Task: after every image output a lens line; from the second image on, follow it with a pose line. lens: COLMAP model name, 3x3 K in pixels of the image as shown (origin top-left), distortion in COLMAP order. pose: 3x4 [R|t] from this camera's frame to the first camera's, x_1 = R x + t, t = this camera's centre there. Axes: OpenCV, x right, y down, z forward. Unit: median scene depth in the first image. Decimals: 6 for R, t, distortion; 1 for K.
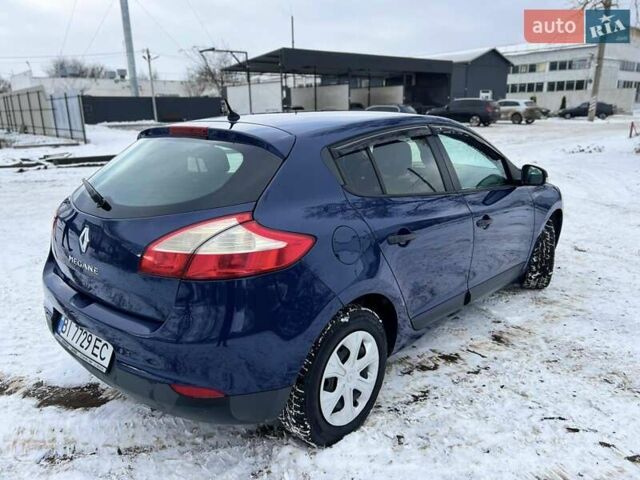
lens RADIAL K [[478.5, 0, 320.0], [0, 478.5, 240.0], [0, 0, 1]] dist [0.054483, -0.053437]
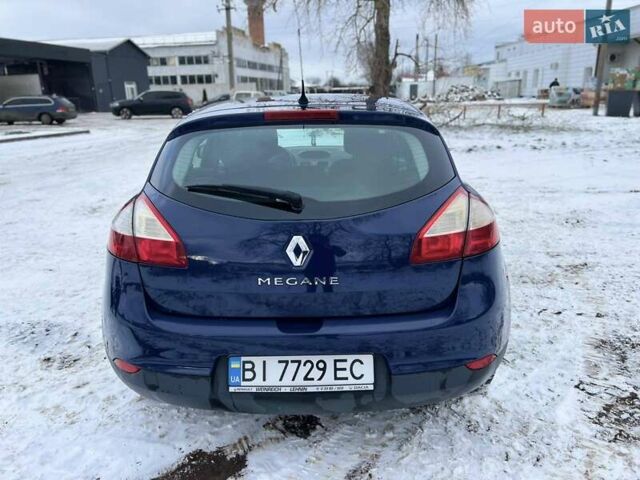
lens RADIAL K [[478.5, 0, 320.0], [0, 478.5, 240.0], [0, 0, 1]] dist [0.054483, -0.053437]
pose [[0.754169, -0.194138, 0.627327, -0.052662], [0.185225, 0.979400, 0.080417, -0.004205], [-0.630016, 0.055548, 0.774593, 0.018956]]
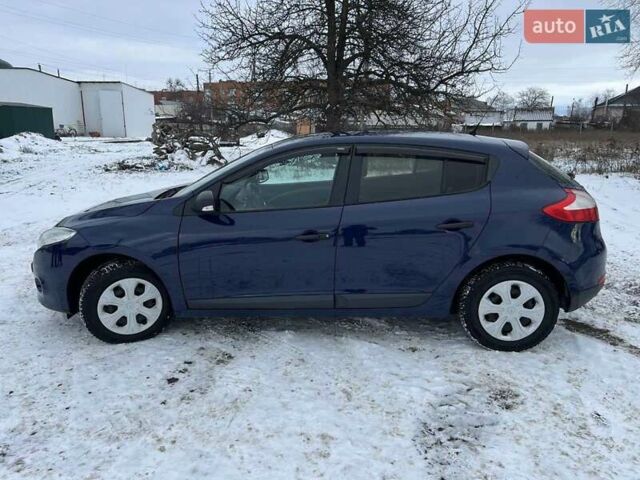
lens RADIAL K [[478.5, 0, 320.0], [0, 478.5, 240.0], [0, 0, 1]] dist [0.054483, -0.053437]
pose [[-0.627238, -0.172679, 0.759443, -0.073099], [0.200846, 0.906266, 0.371945, -0.041472], [-0.752485, 0.385829, -0.533763, 0.154708]]
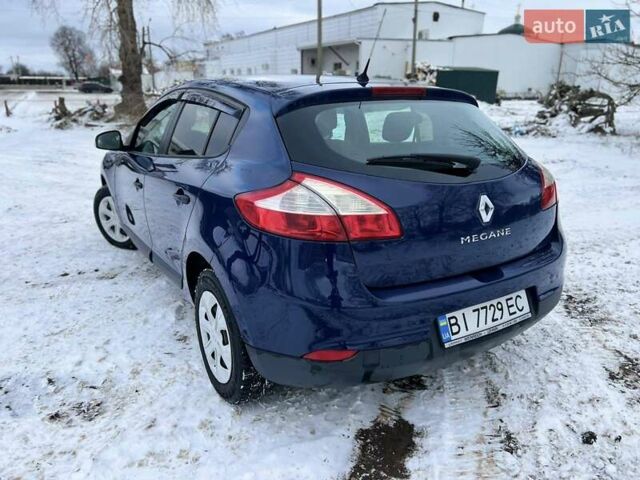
lens RADIAL K [[478.5, 0, 320.0], [0, 478.5, 240.0], [0, 0, 1]] dist [0.054483, -0.053437]
pose [[0.281961, -0.275455, 0.919033, -0.078731], [0.242287, 0.947295, 0.209592, -0.011716], [-0.928329, 0.163573, 0.333839, 0.054428]]
